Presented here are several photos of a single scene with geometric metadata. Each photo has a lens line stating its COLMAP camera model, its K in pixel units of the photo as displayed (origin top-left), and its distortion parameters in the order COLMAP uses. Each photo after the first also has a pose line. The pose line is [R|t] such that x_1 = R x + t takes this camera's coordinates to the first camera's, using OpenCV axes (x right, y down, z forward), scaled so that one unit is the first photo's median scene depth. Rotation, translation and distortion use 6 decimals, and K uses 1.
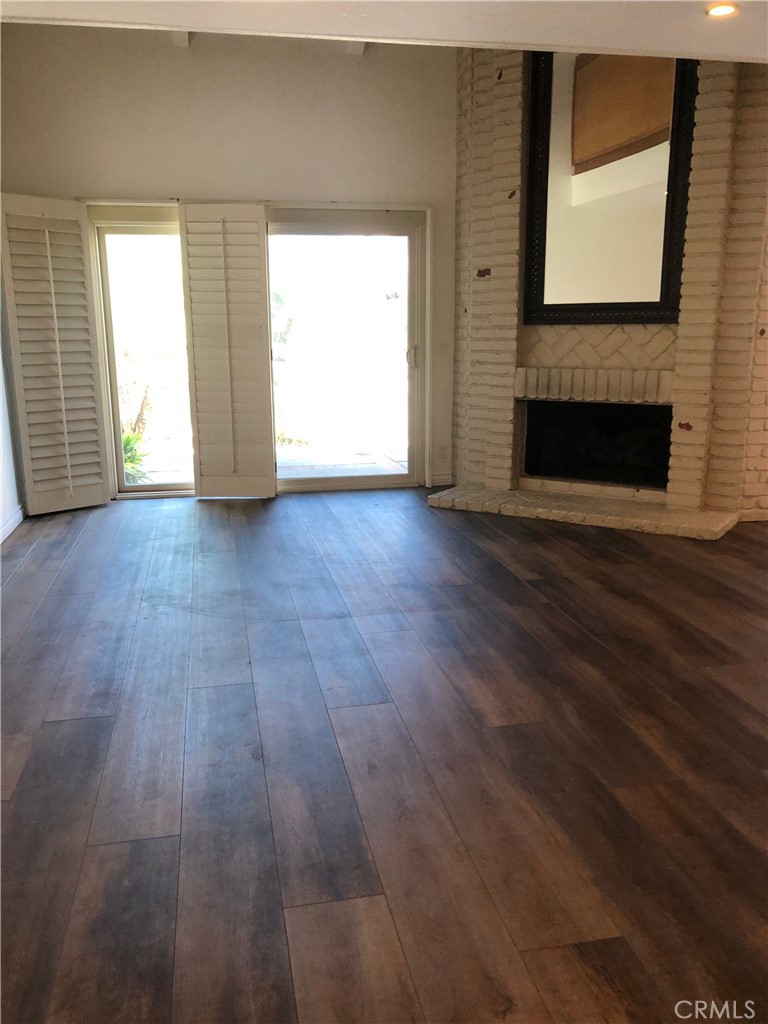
lens RADIAL K [[840.5, 0, 378.8], [0, 840.5, 511.4], [0, 0, 1]] dist [0.033808, -0.039446]
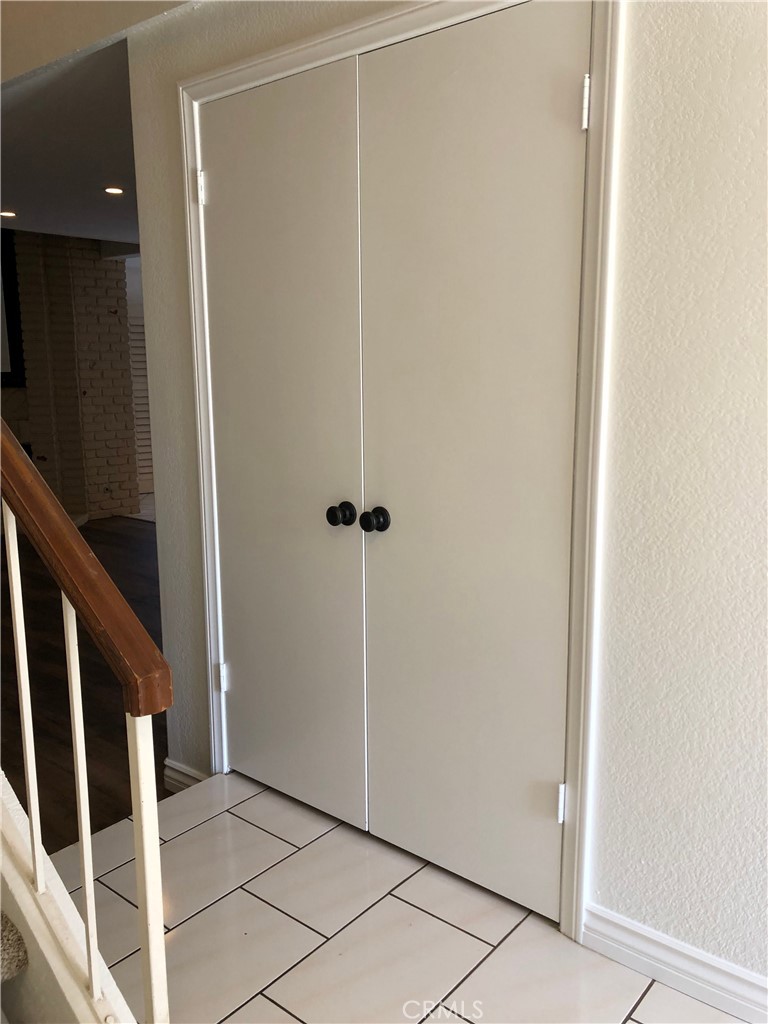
lens RADIAL K [[840.5, 0, 382.2], [0, 840.5, 507.4], [0, 0, 1]] dist [0.033808, -0.039446]
pose [[0.785275, -0.104943, 0.610189, -0.099561], [0.137775, 0.990439, -0.006967, 0.107170], [-0.603624, 0.089539, 0.792226, -0.714615]]
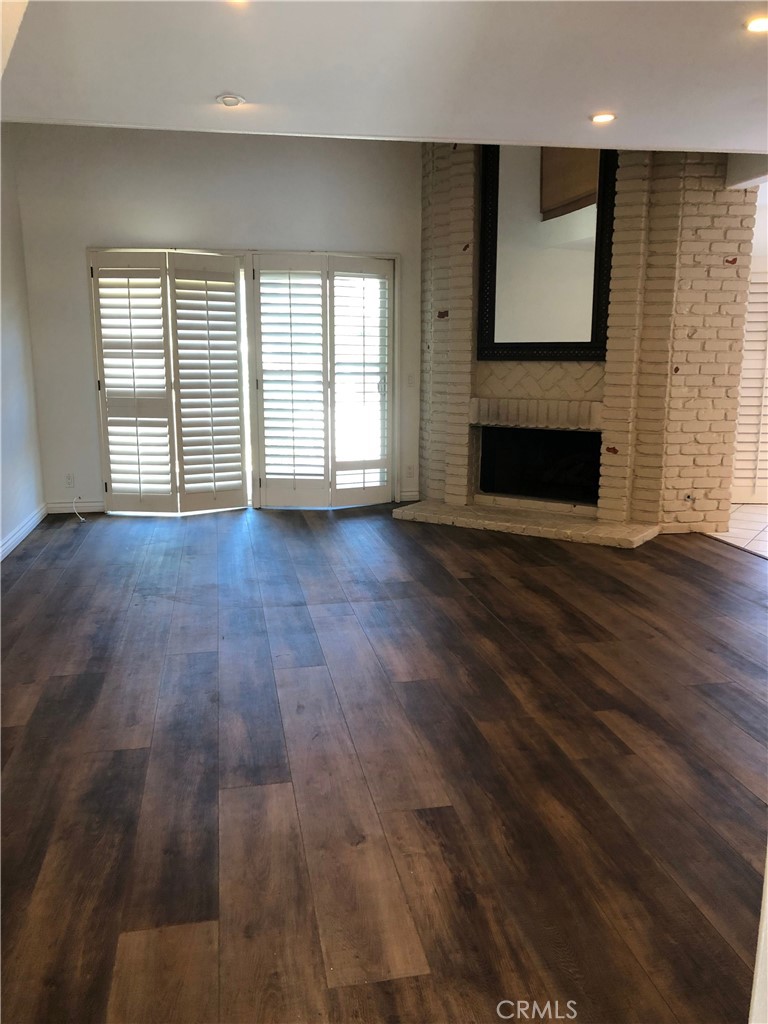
lens RADIAL K [[840.5, 0, 382.5], [0, 840.5, 511.3], [0, 0, 1]] dist [0.033808, -0.039446]
pose [[0.999943, 0.008781, -0.006035, 0.086841], [-0.008925, 0.999662, -0.024423, 0.019832], [0.005818, 0.024476, 0.999683, -0.221425]]
